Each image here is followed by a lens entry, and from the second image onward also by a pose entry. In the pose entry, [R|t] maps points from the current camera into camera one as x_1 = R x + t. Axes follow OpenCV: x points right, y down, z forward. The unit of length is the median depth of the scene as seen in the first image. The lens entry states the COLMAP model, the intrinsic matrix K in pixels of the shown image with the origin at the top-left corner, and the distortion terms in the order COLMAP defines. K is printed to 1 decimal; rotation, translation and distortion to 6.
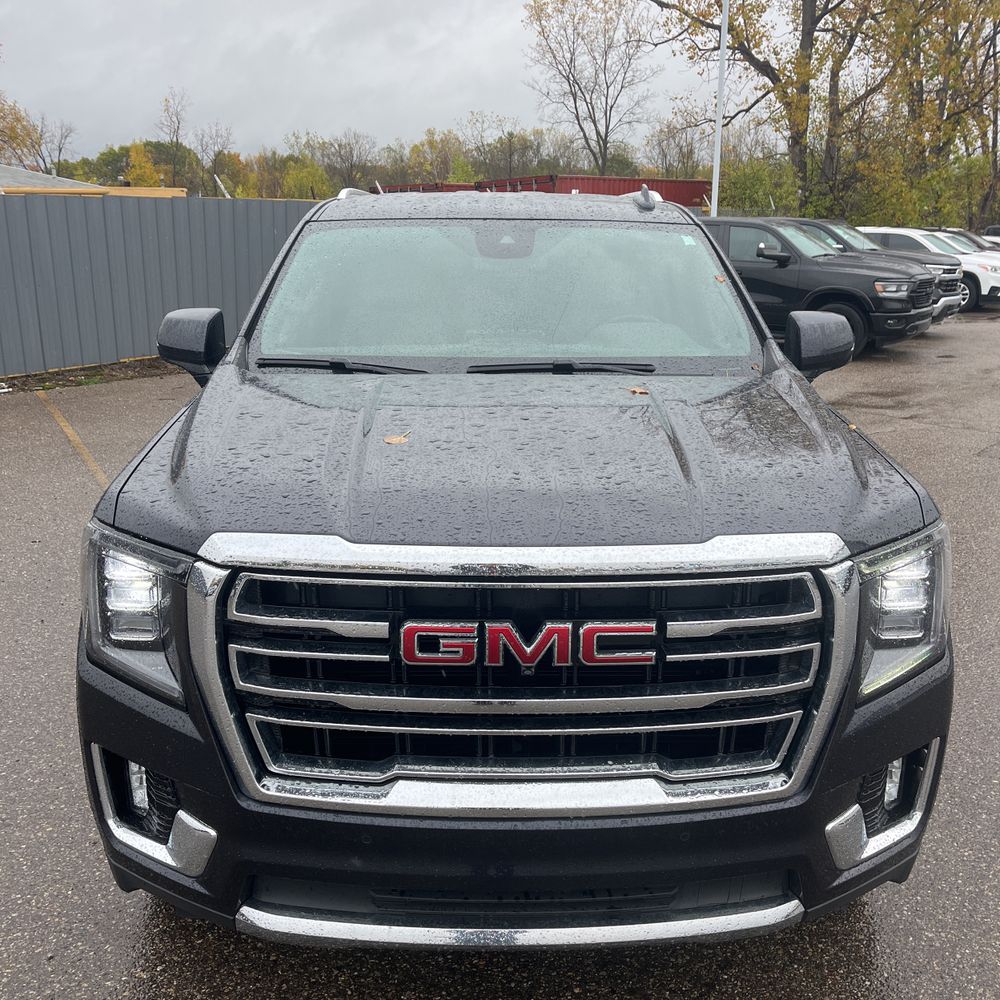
lens RADIAL K [[1014.1, 0, 500.6], [0, 1014.1, 494.2], [0, 0, 1]] dist [0.034097, 0.000000]
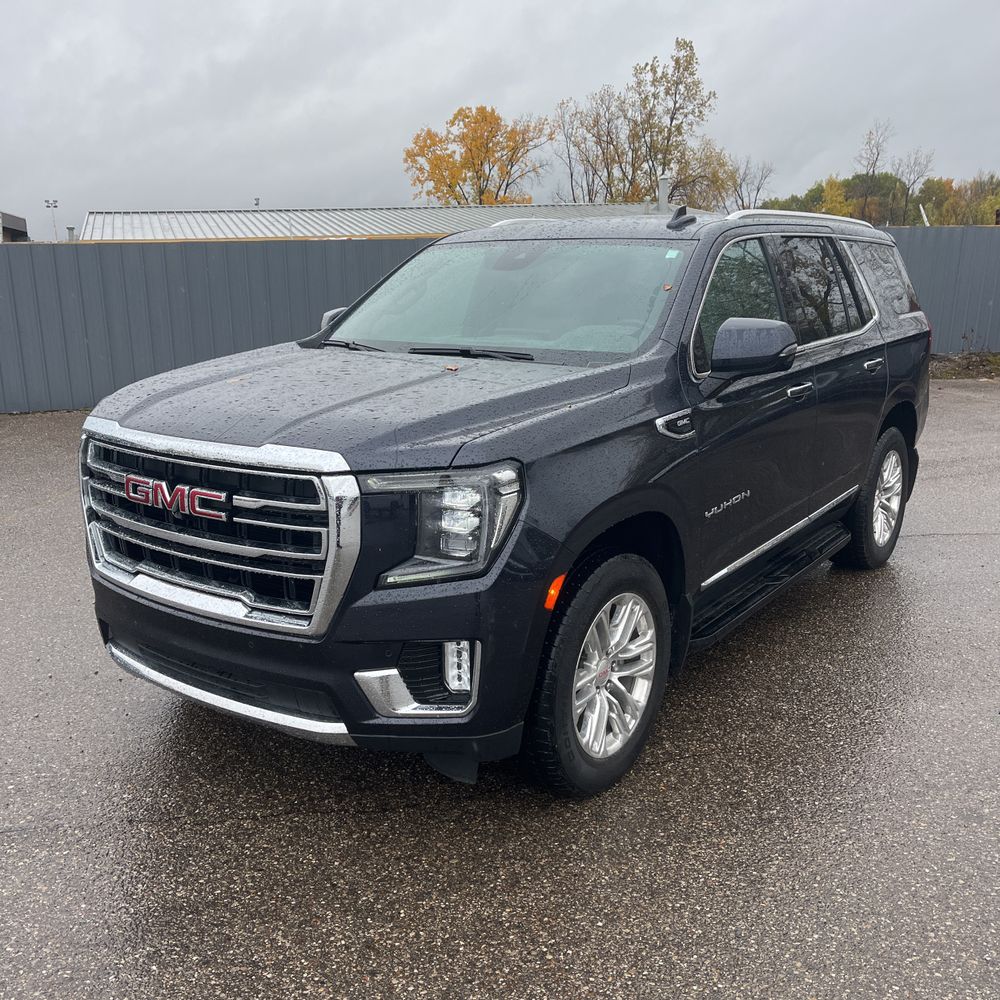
lens RADIAL K [[1014.1, 0, 499.3], [0, 1014.1, 505.5], [0, 0, 1]] dist [0.034097, 0.000000]
pose [[0.795718, 0.129449, -0.591672, 0.881749], [-0.140981, 0.989646, 0.026919, 0.026925], [0.589031, 0.061995, 0.805729, -0.004526]]
